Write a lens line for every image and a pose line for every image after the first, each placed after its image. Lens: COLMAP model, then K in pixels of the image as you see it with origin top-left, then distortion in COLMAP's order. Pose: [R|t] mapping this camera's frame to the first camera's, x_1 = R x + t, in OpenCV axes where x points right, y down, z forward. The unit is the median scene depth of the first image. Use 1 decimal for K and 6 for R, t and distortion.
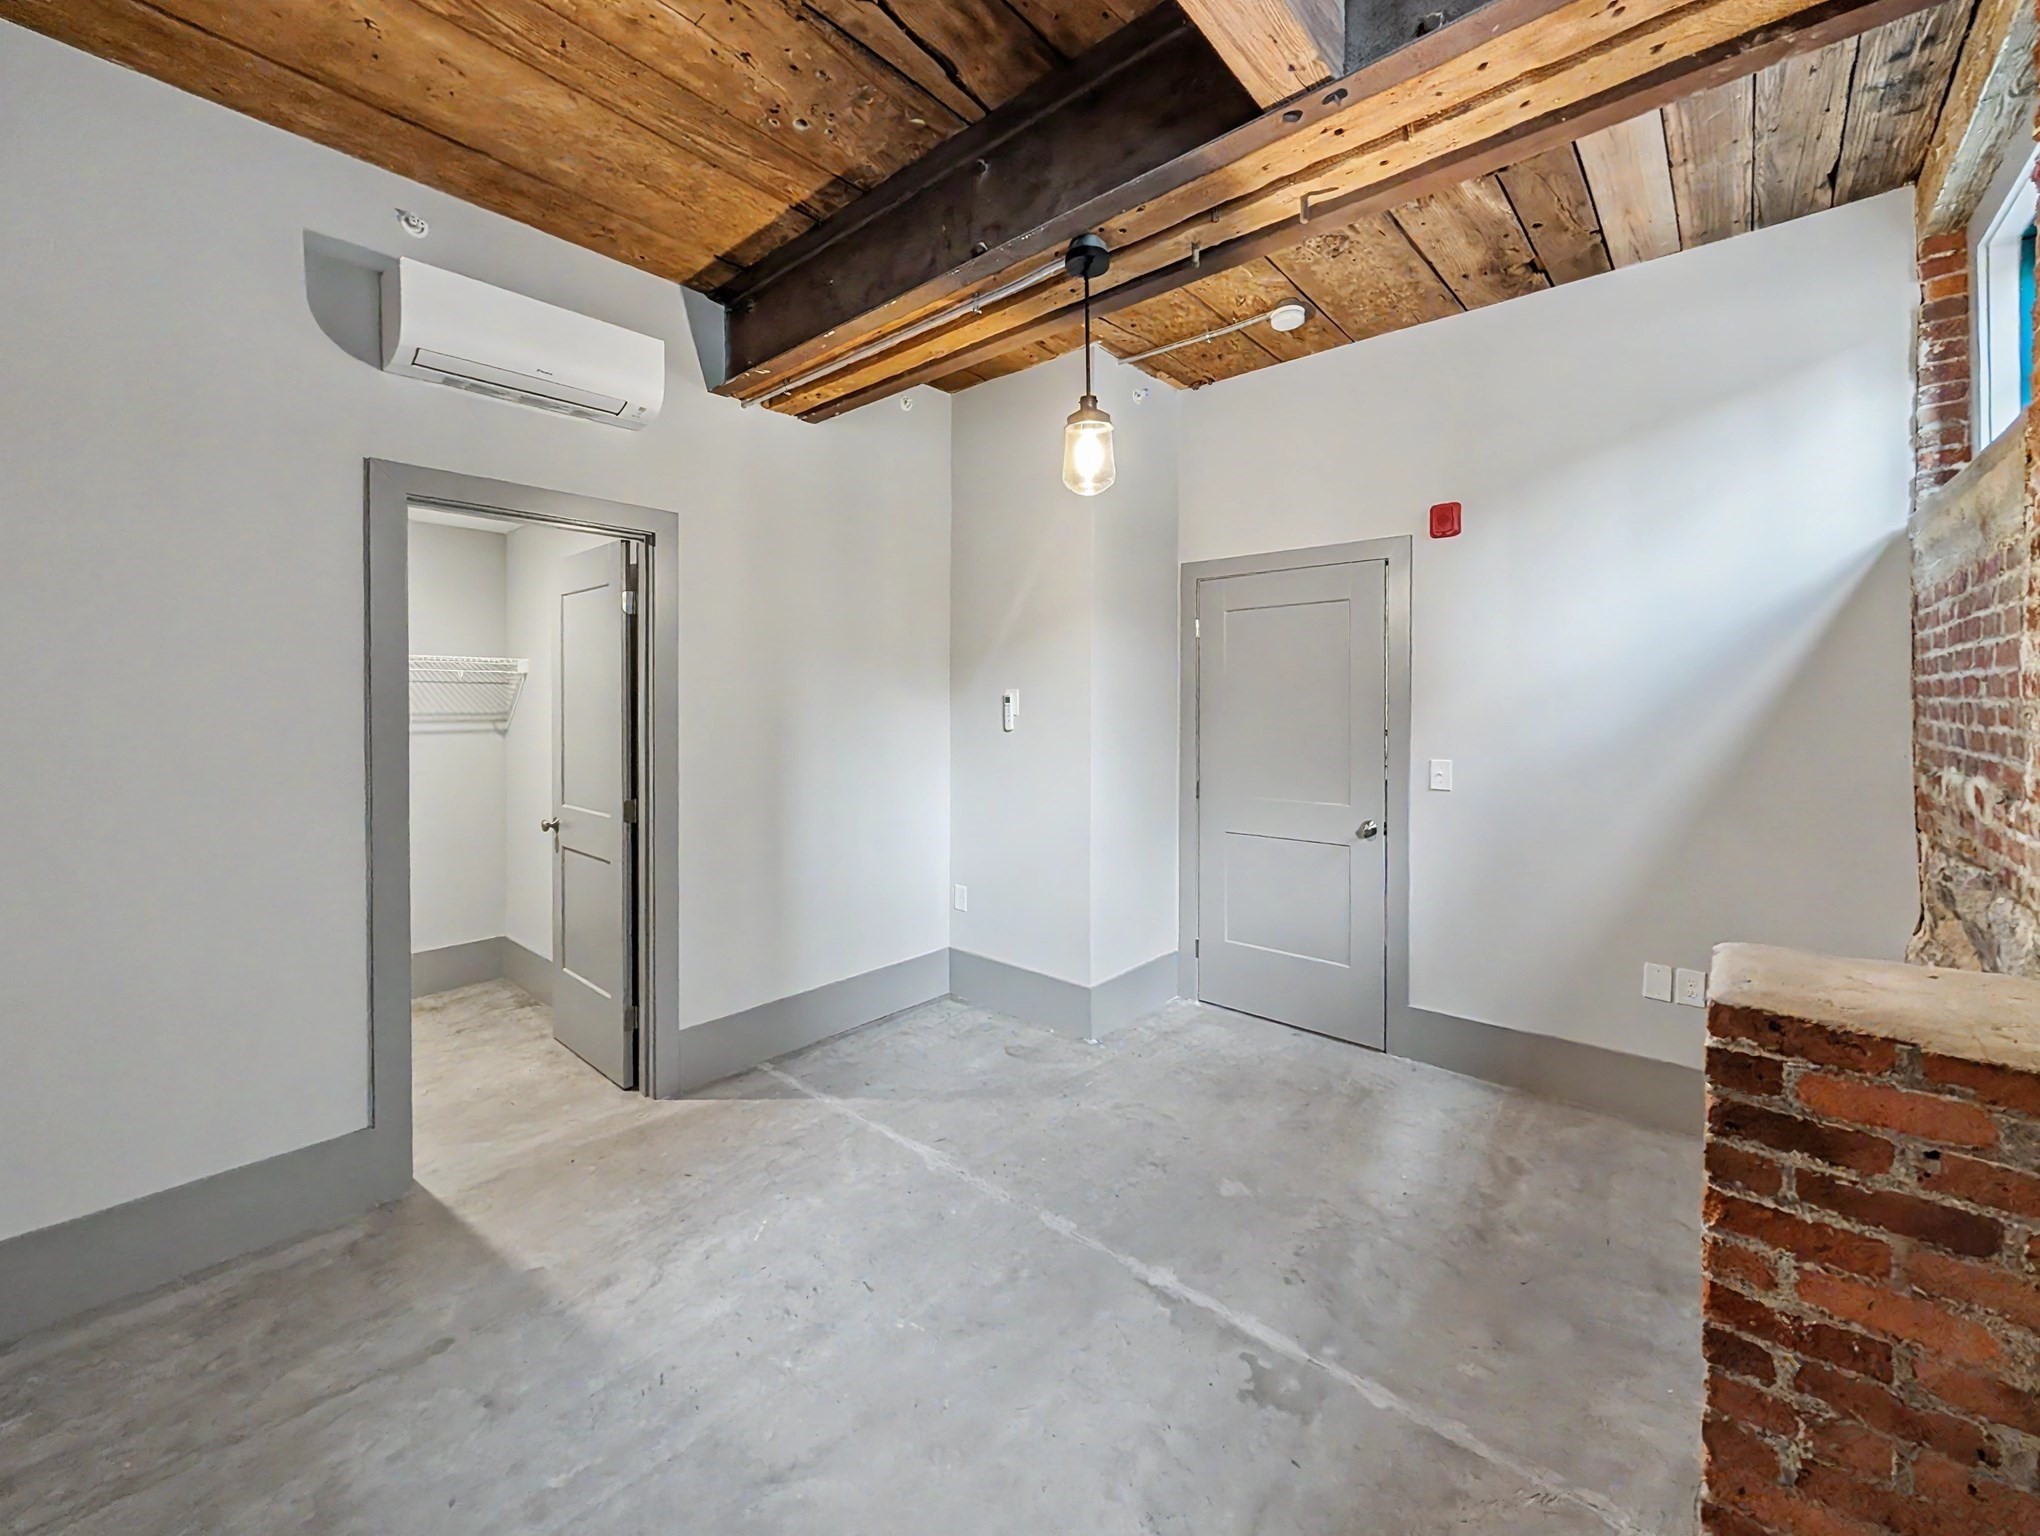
lens RADIAL K [[828.7, 0, 1027.7], [0, 828.7, 716.9], [0, 0, 1]] dist [-0.000284, 0.000108]
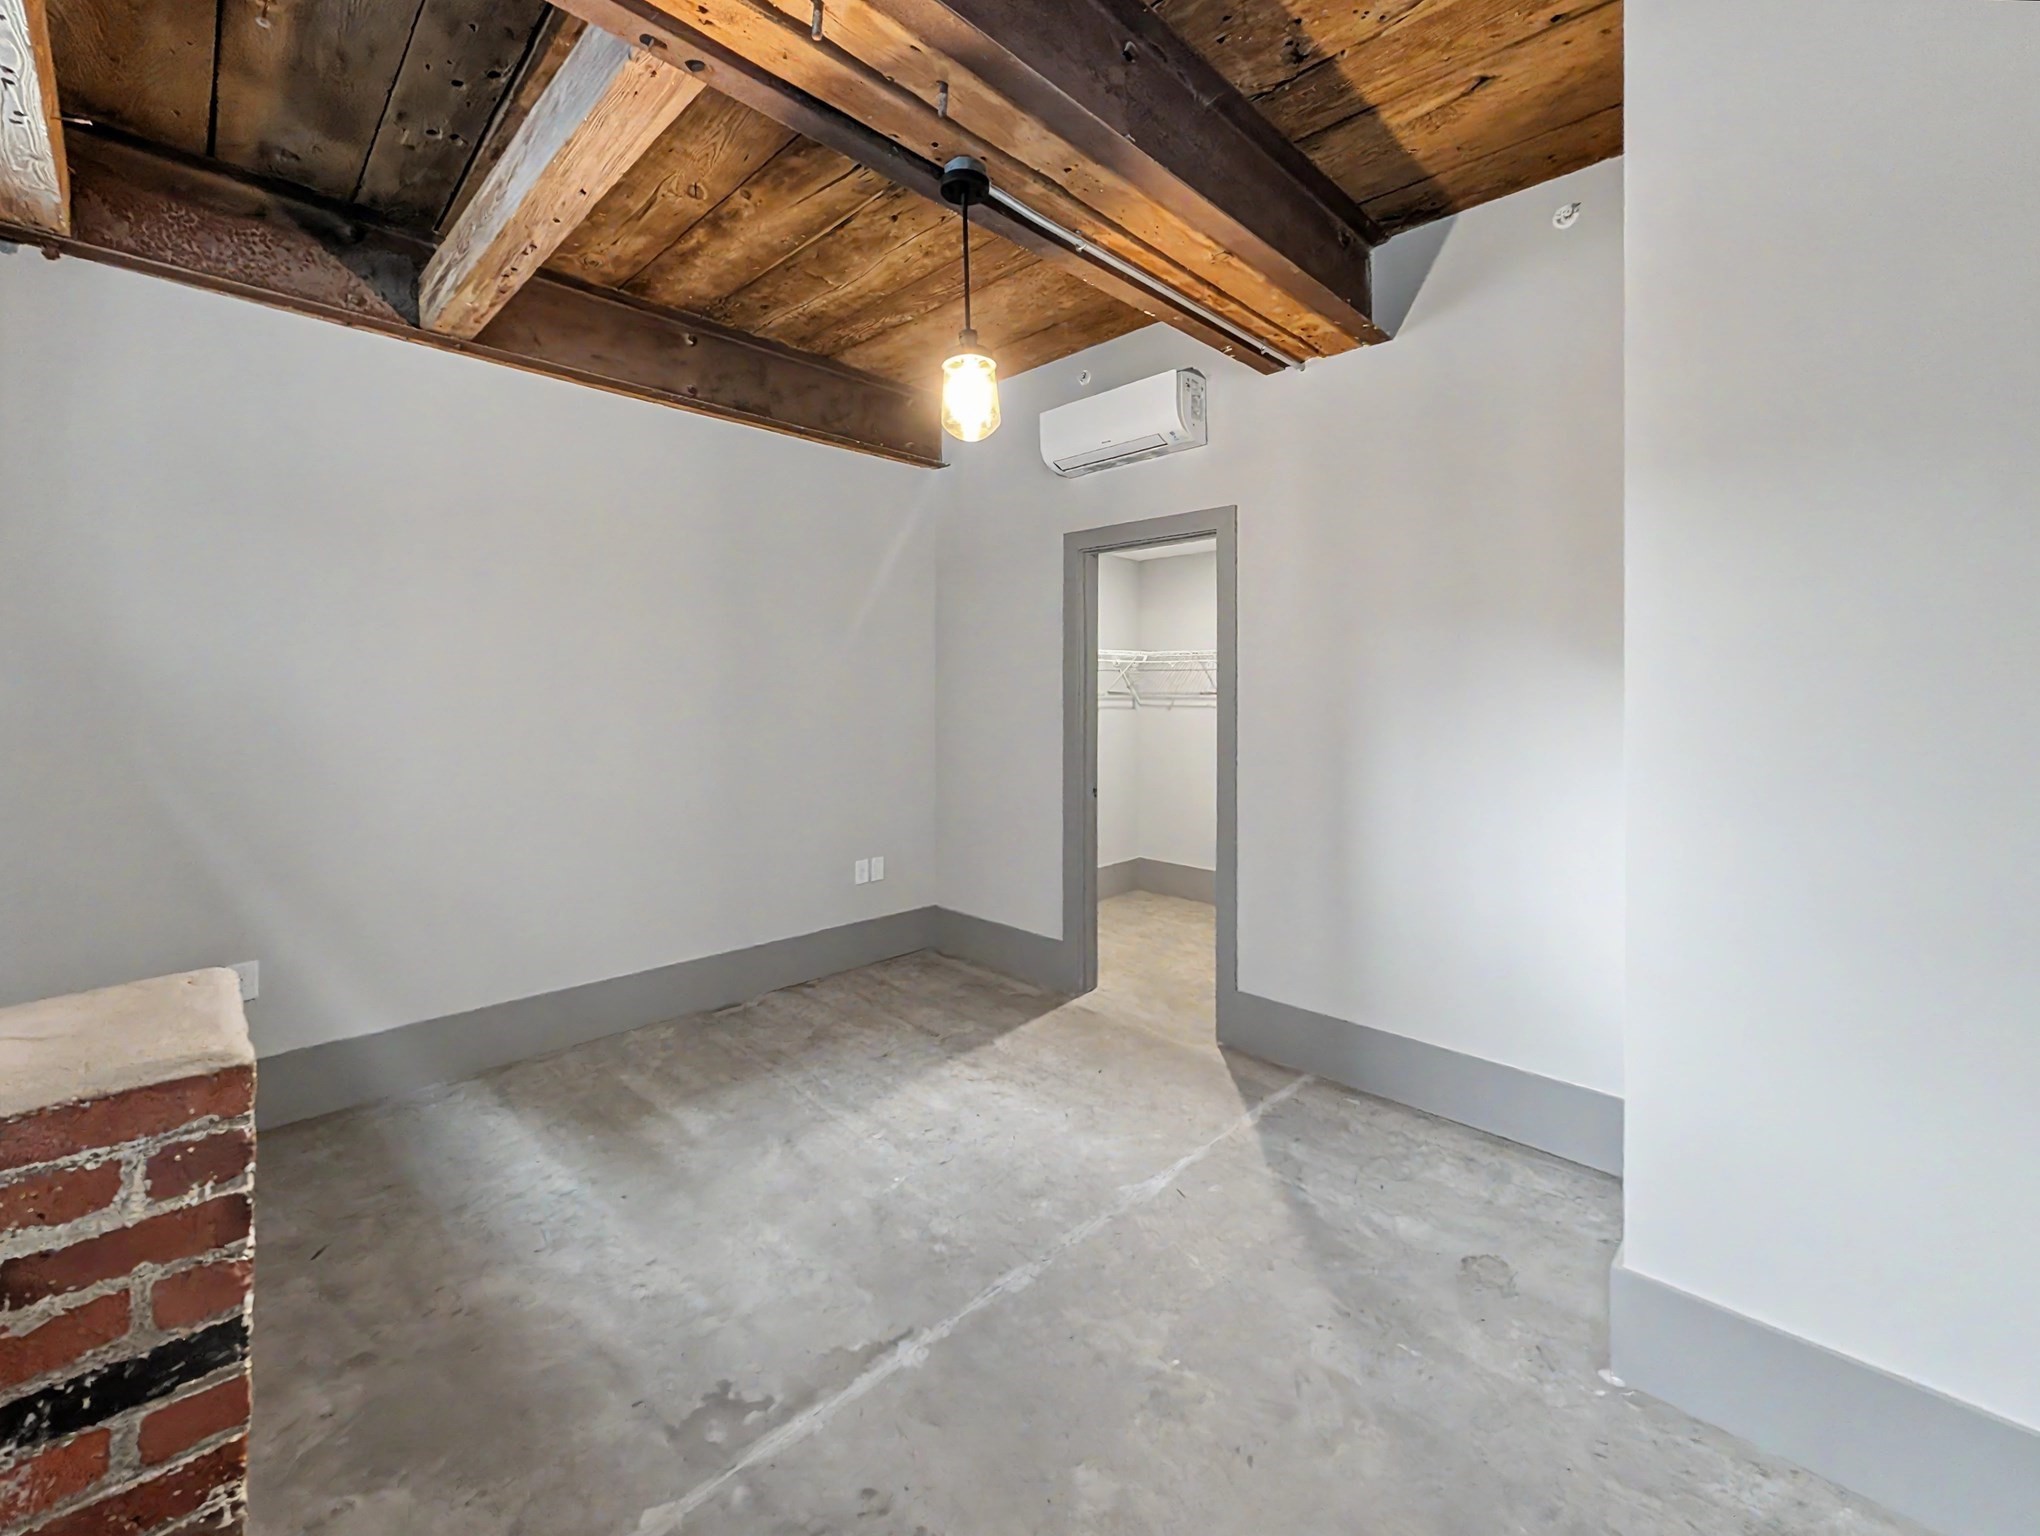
lens RADIAL K [[855.3, 0, 1015.3], [0, 855.3, 680.7], [0, 0, 1]] dist [-0.001691, -0.000243]
pose [[-0.076185, -0.011365, -0.997029, 0.861587], [-0.021748, 0.999716, -0.009734, -0.002863], [0.996856, 0.020942, -0.076411, 0.970984]]
